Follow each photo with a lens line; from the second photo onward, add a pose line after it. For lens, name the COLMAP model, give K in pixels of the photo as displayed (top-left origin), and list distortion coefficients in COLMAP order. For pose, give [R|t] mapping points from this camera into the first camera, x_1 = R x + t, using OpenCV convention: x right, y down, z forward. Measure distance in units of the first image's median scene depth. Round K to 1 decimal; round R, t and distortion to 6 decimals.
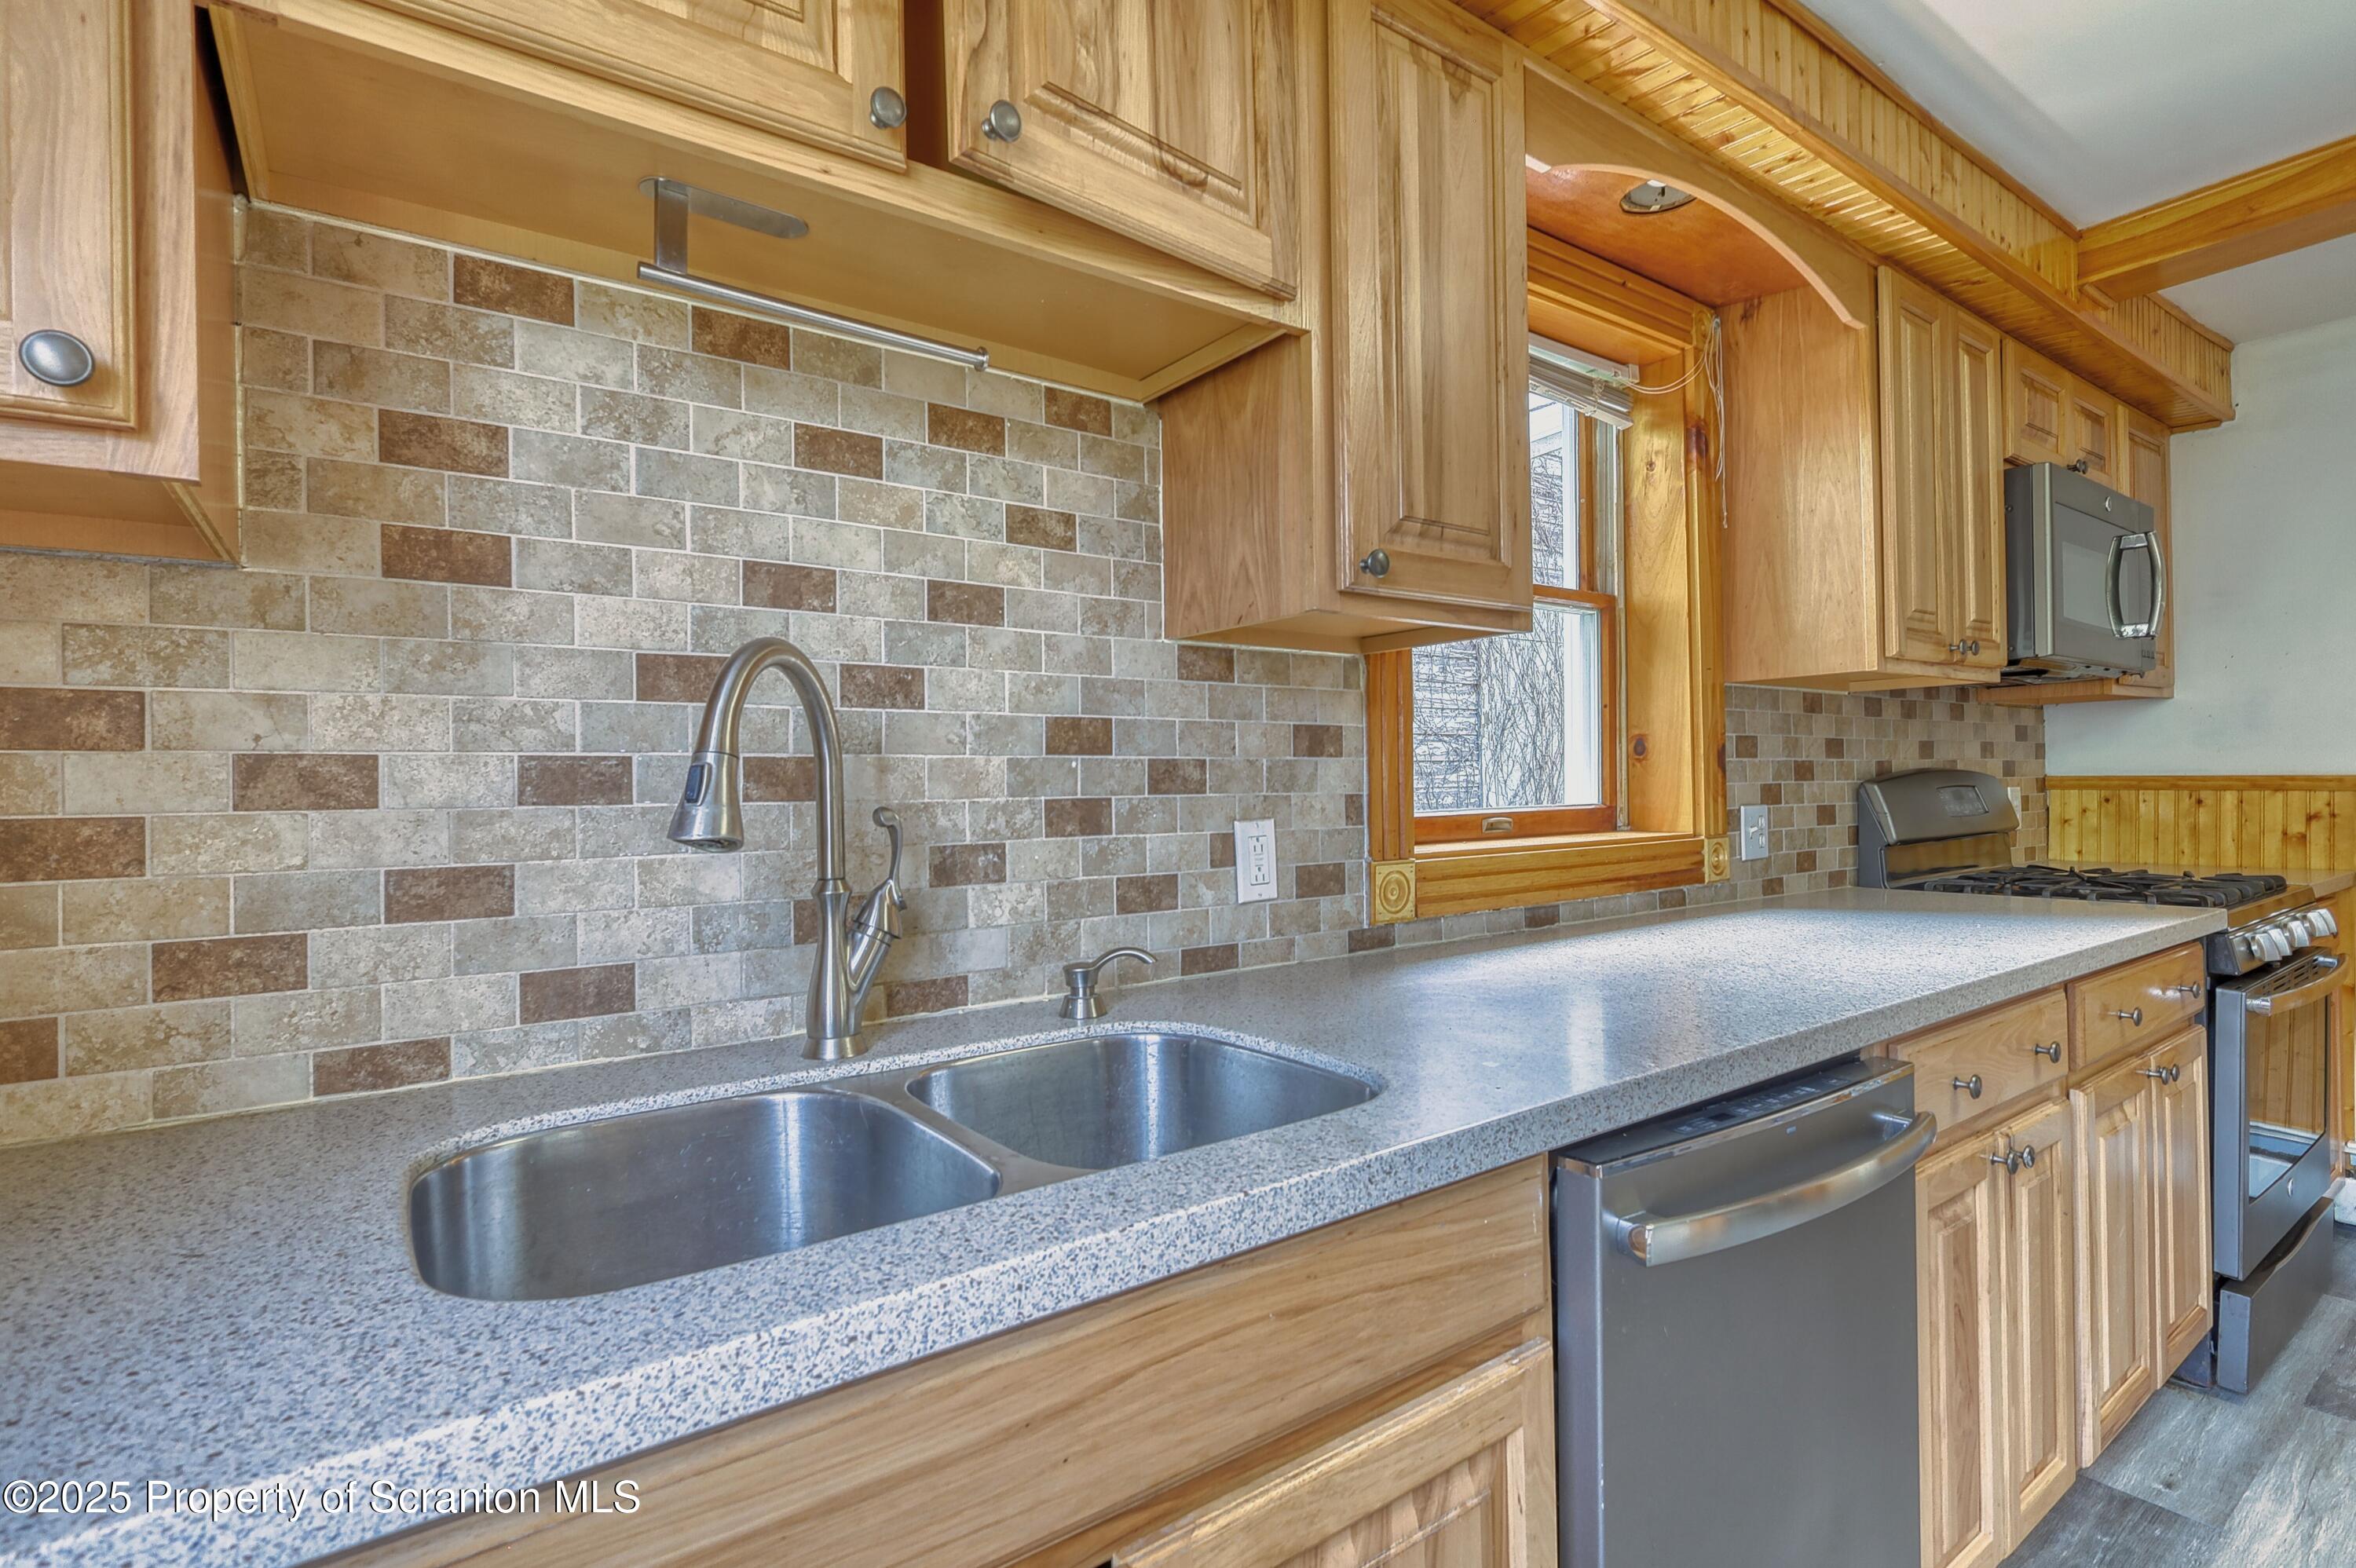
lens RADIAL K [[1120.5, 0, 1182.8], [0, 1120.5, 782.5], [0, 0, 1]] dist [-0.011008, 0.005666]
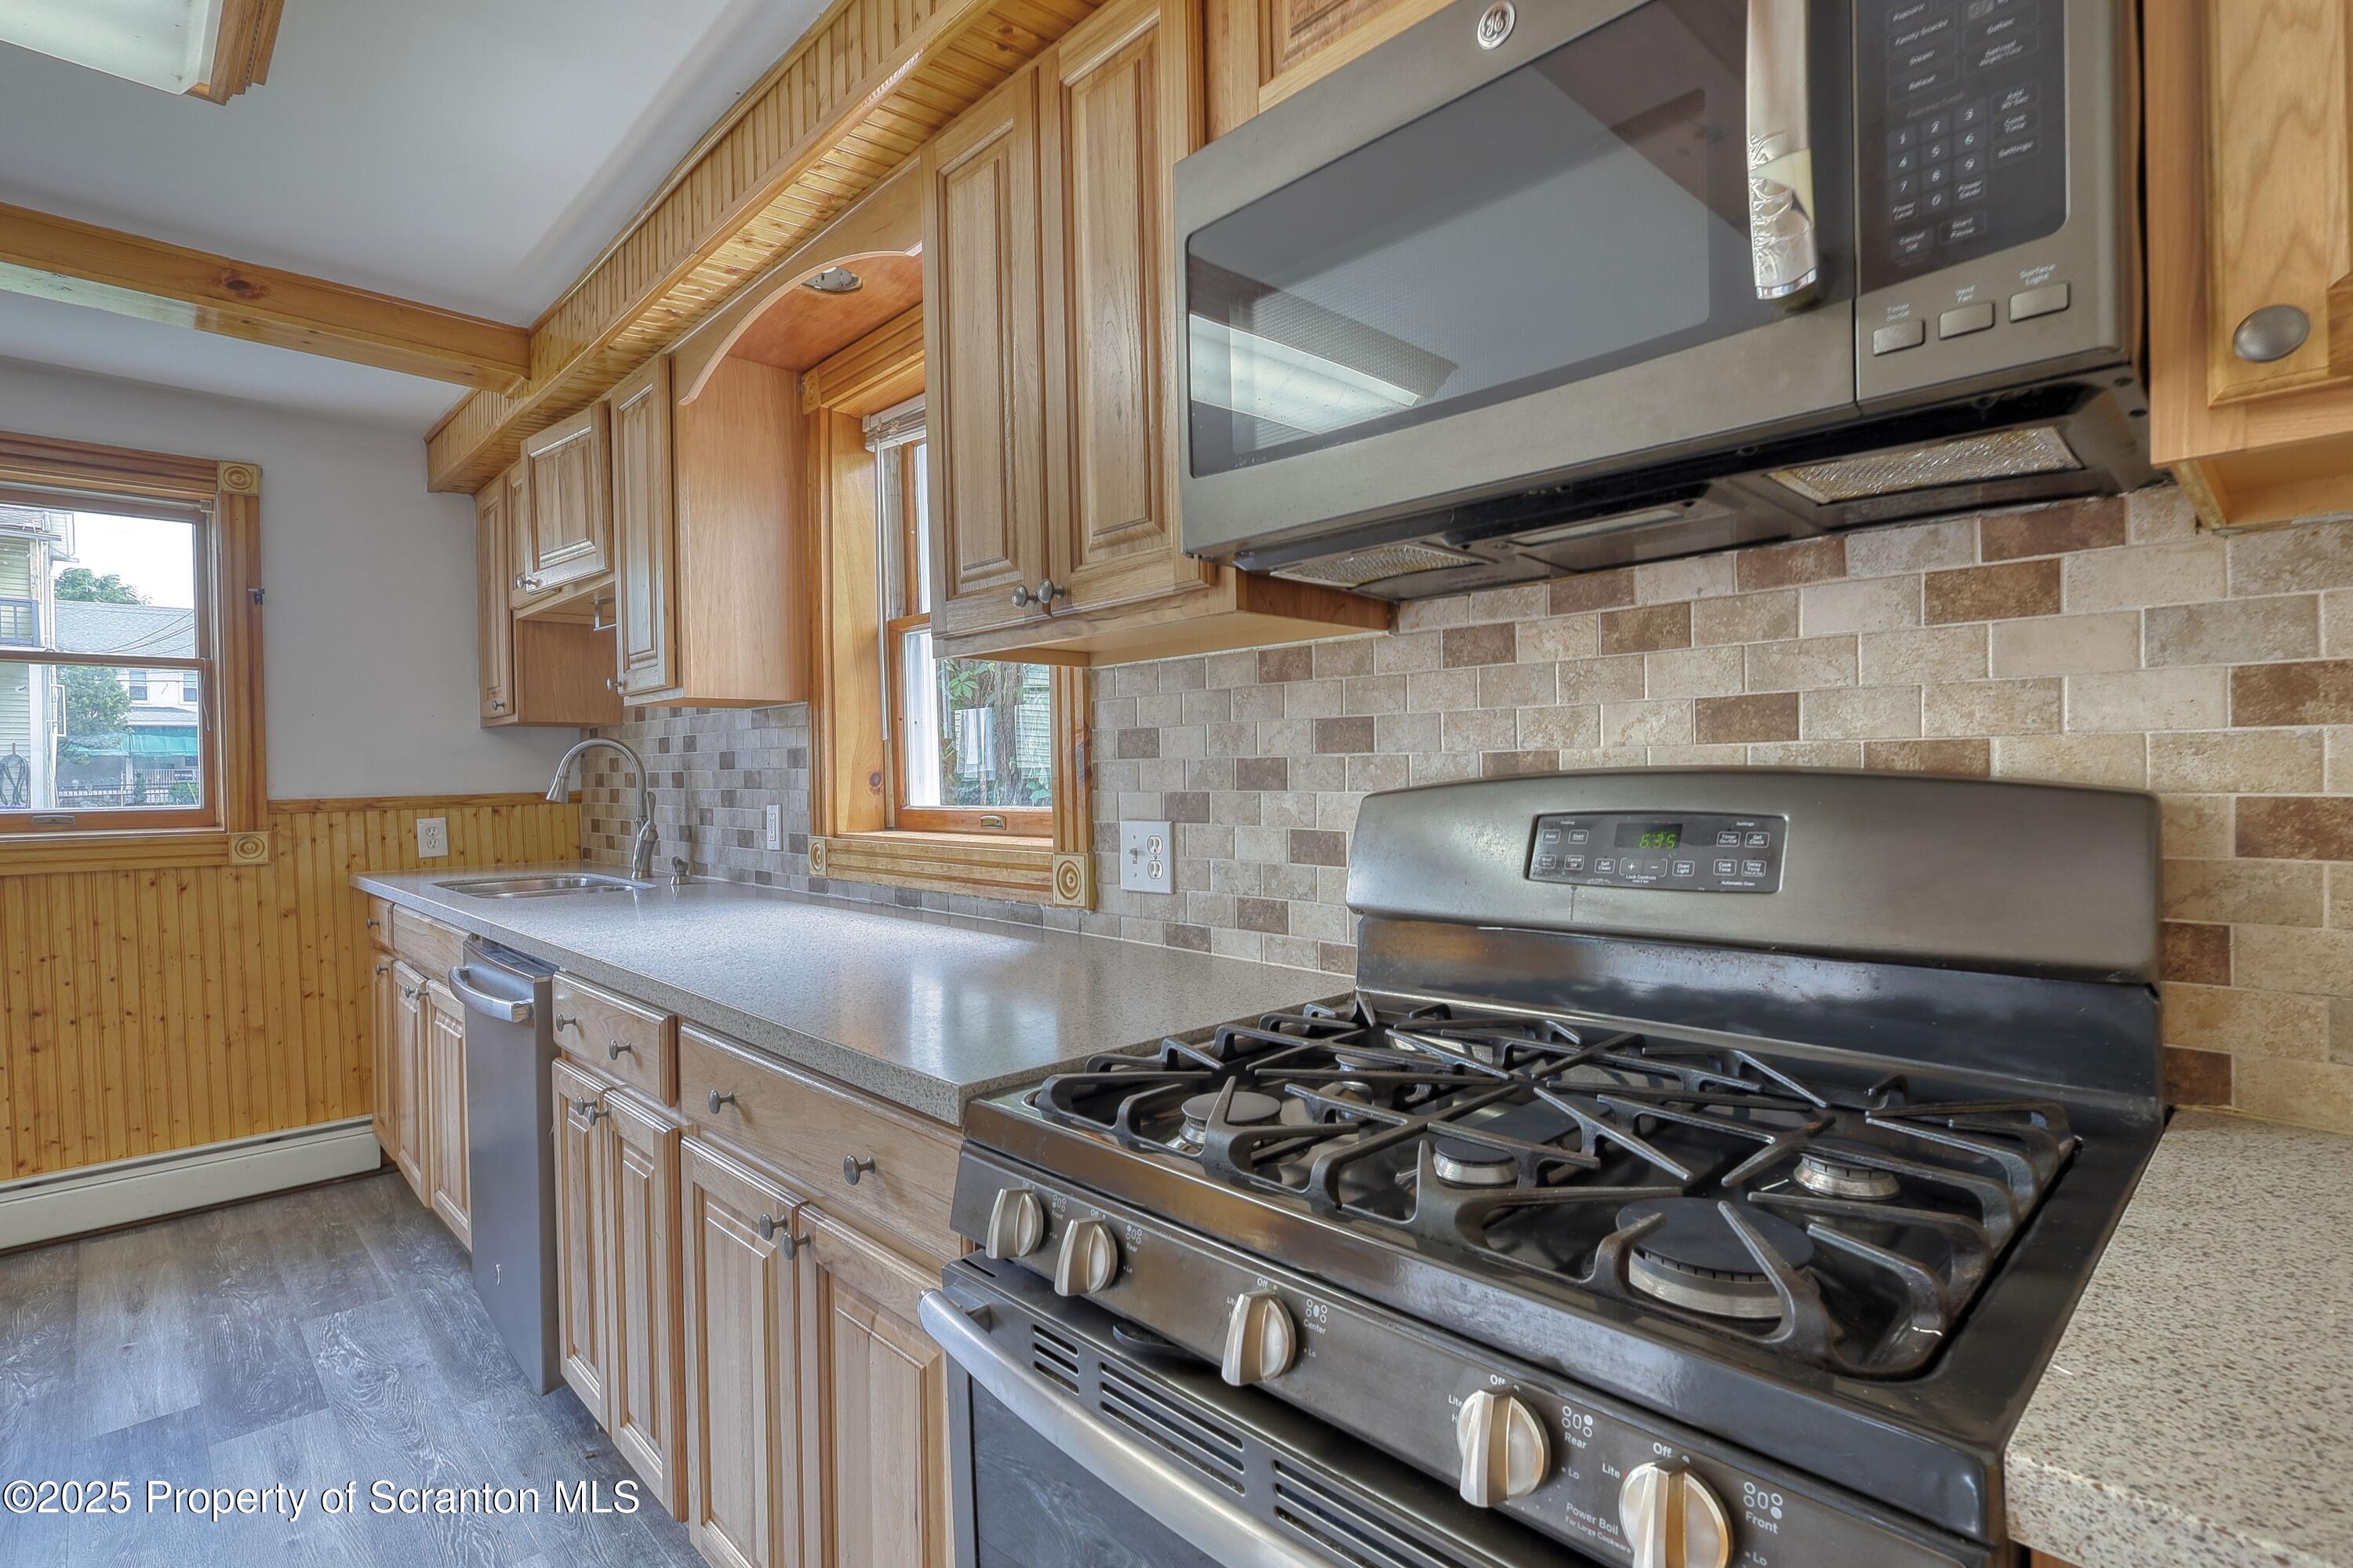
lens RADIAL K [[1119.2, 0, 1181.3], [0, 1119.2, 782.5], [0, 0, 1]] dist [-0.011008, 0.005666]
pose [[0.145168, 0.024293, -0.989109, 1.313578], [0.015634, 0.999517, 0.026843, -0.026393], [0.989284, -0.019360, 0.144718, 0.956337]]
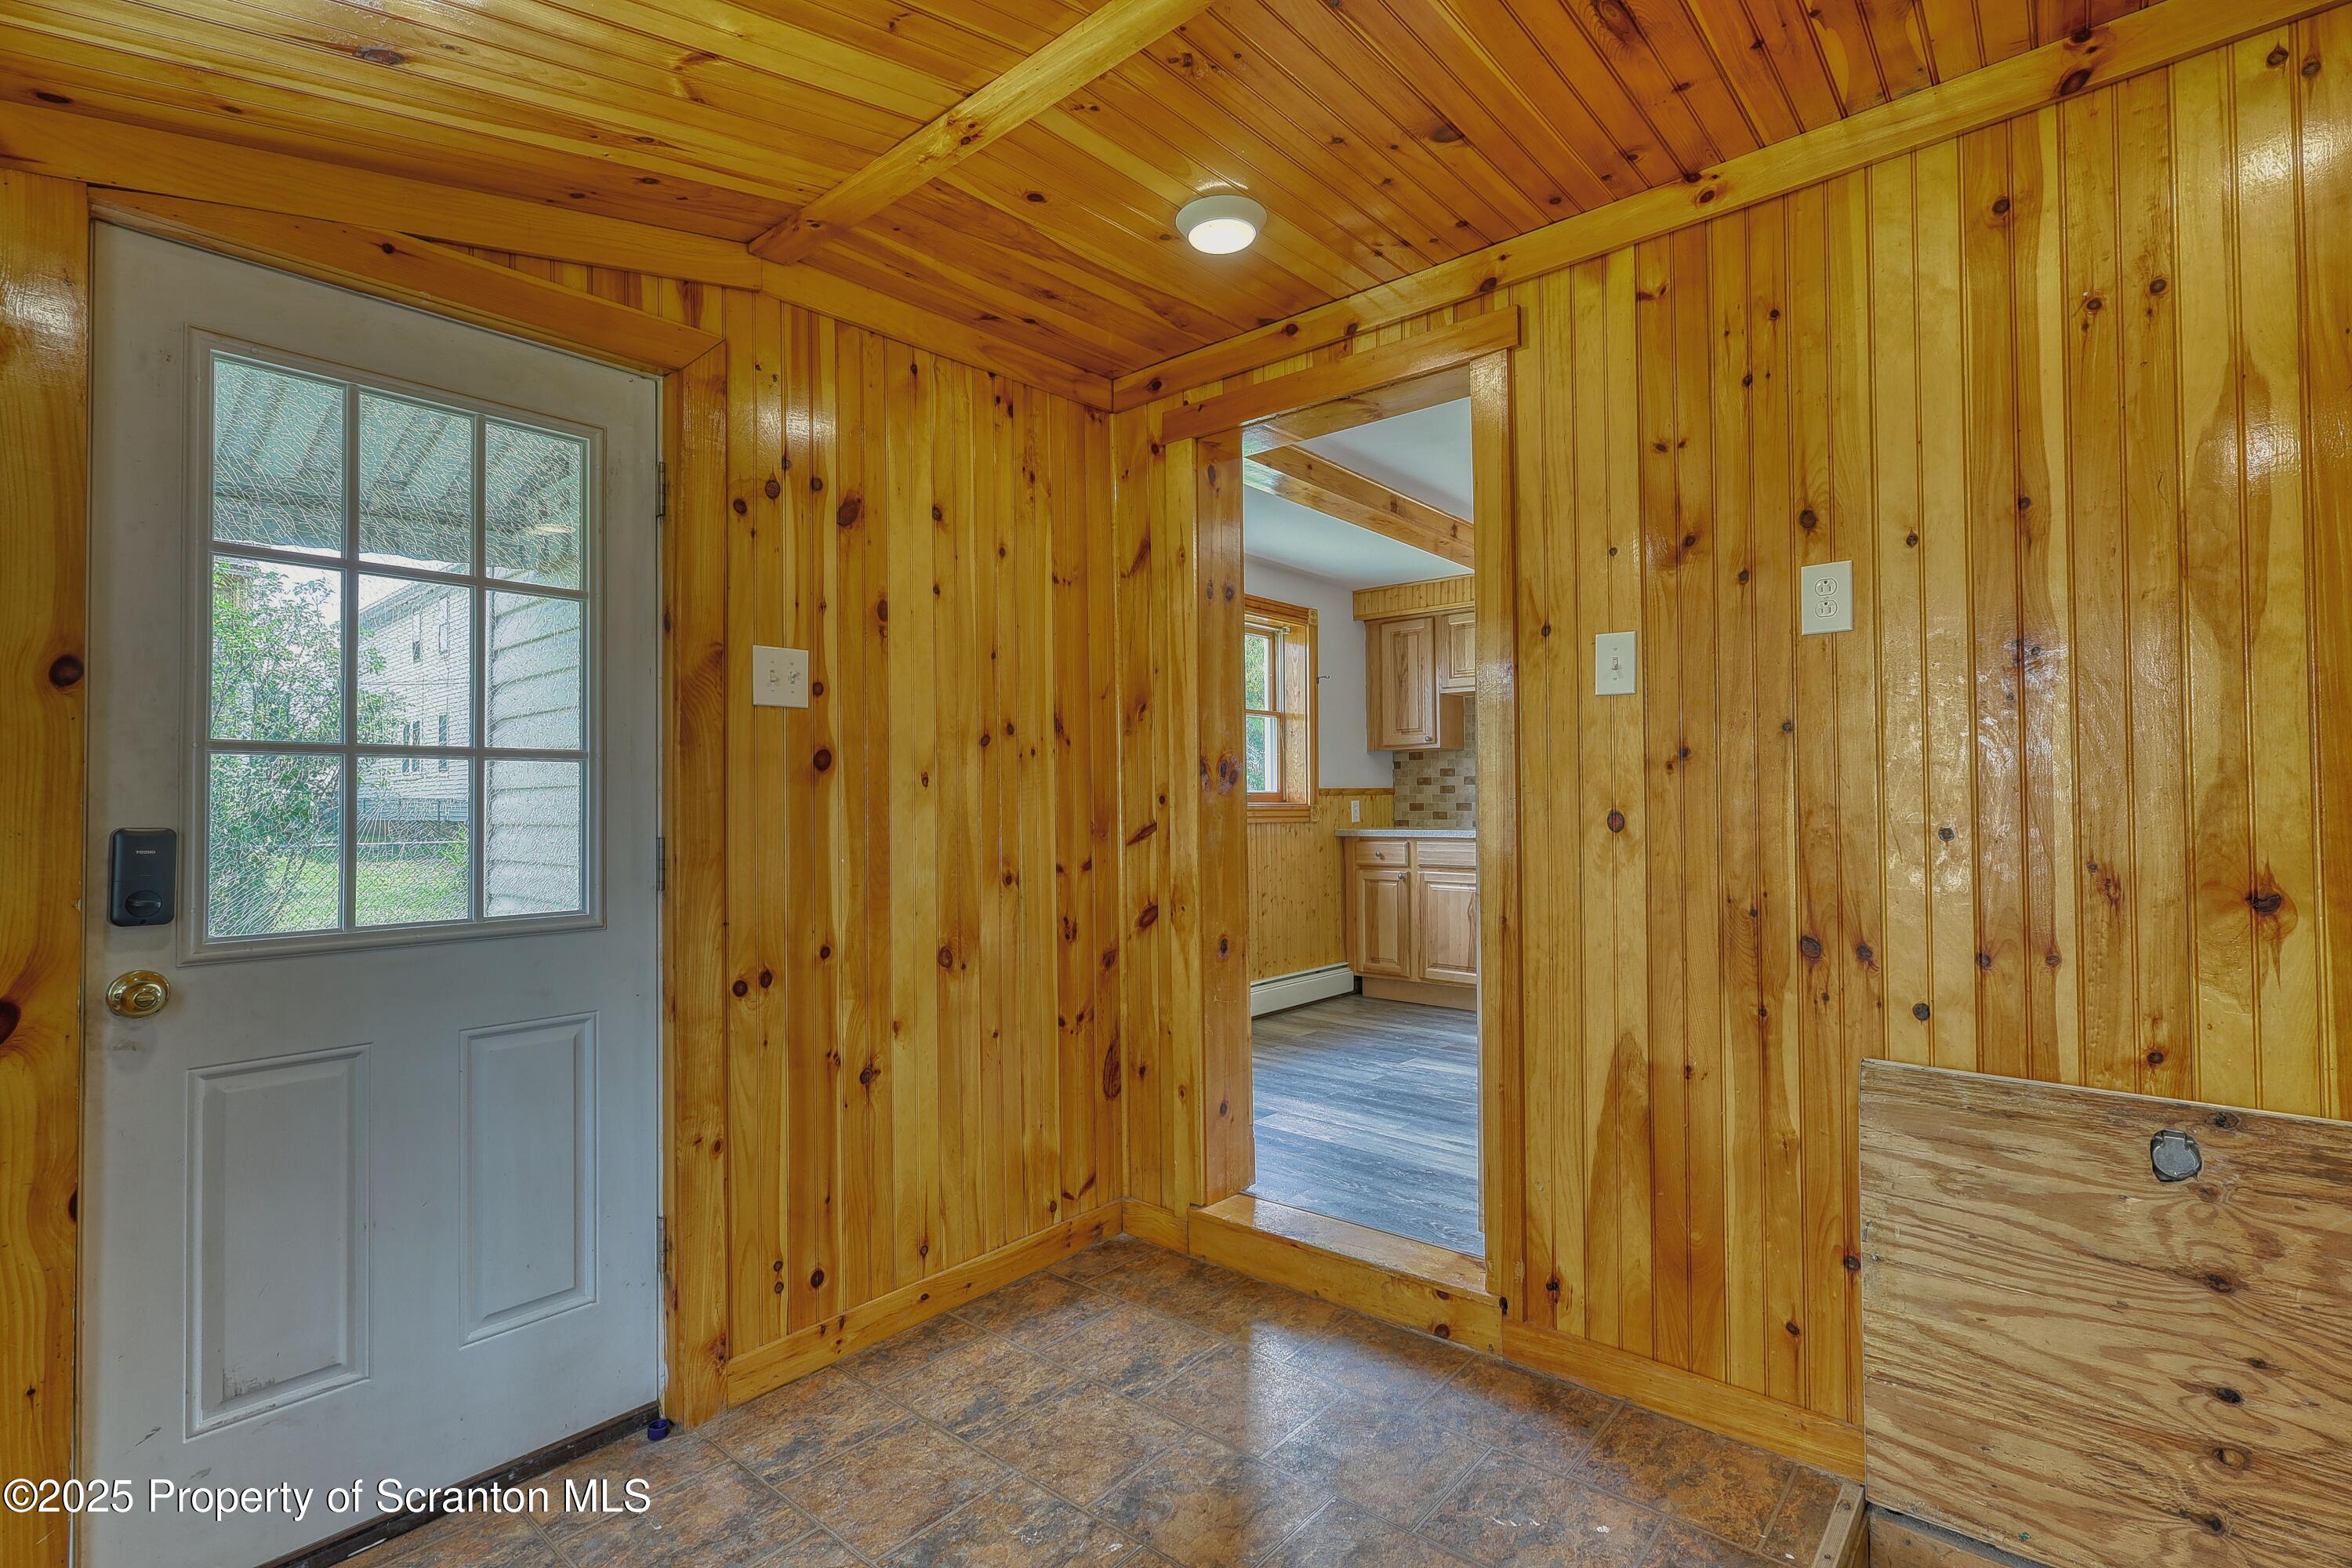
lens RADIAL K [[1118.7, 0, 1180.8], [0, 1118.7, 782.5], [0, 0, 1]] dist [-0.011008, 0.005666]
pose [[0.228519, -0.001441, -0.973538, 2.209246], [0.004006, 0.999992, -0.000539, 0.004523], [0.973531, -0.003777, 0.228523, -0.900212]]
